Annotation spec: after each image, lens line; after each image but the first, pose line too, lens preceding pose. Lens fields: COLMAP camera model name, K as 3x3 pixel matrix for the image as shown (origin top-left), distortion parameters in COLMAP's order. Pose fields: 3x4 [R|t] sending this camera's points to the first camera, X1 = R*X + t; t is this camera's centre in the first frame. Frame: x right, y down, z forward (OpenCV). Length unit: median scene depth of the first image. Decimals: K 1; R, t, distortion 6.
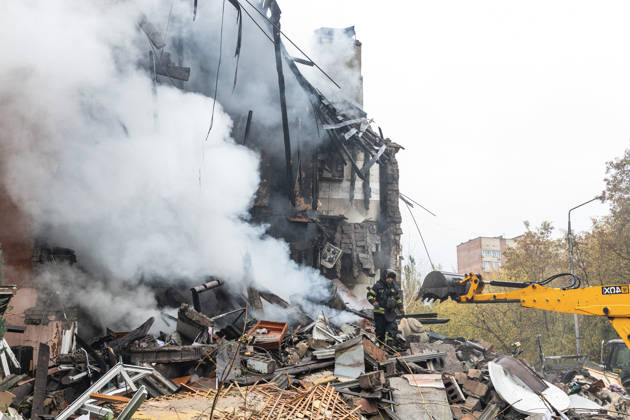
lens RADIAL K [[590.3, 0, 315.0], [0, 590.3, 210.0], [0, 0, 1]] dist [-0.004699, -0.009119]
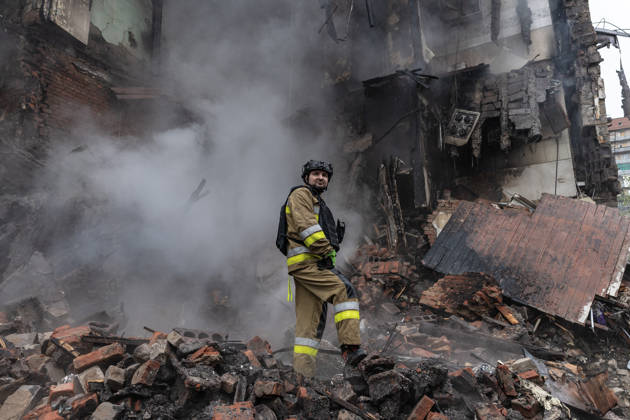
lens RADIAL K [[431.6, 0, 317.0], [0, 431.6, 208.5], [0, 0, 1]] dist [-0.014651, -0.000096]
pose [[0.789811, -0.163044, -0.591283, 0.151398], [0.184250, 0.982566, -0.024824, 0.137302], [0.585022, -0.089337, 0.806082, 0.507674]]
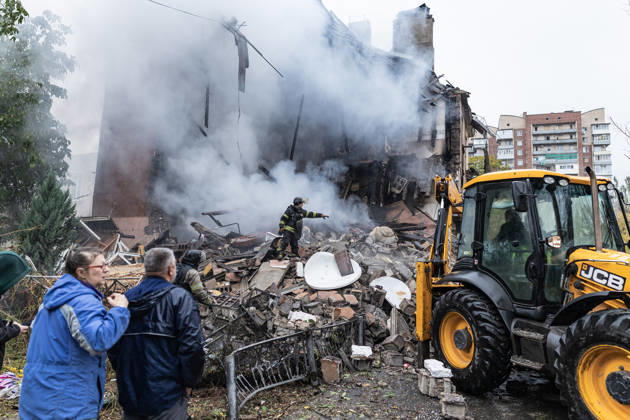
lens RADIAL K [[431.6, 0, 317.0], [0, 431.6, 208.5], [0, 0, 1]] dist [-0.014651, -0.000096]
pose [[0.847169, -0.049001, -0.529058, 0.372790], [0.112466, 0.989714, 0.088422, 0.020877], [0.519284, -0.134409, 0.843966, 0.039054]]
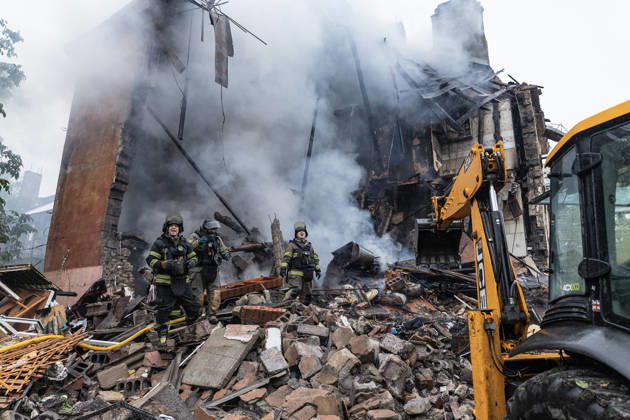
lens RADIAL K [[423.3, 0, 316.2], [0, 423.3, 210.7], [0, 0, 1]] dist [-0.007432, -0.000290]
pose [[0.767581, -0.169766, -0.618061, 0.276403], [0.170042, 0.983668, -0.059012, 0.073490], [0.617985, -0.059800, 0.783912, 0.256888]]
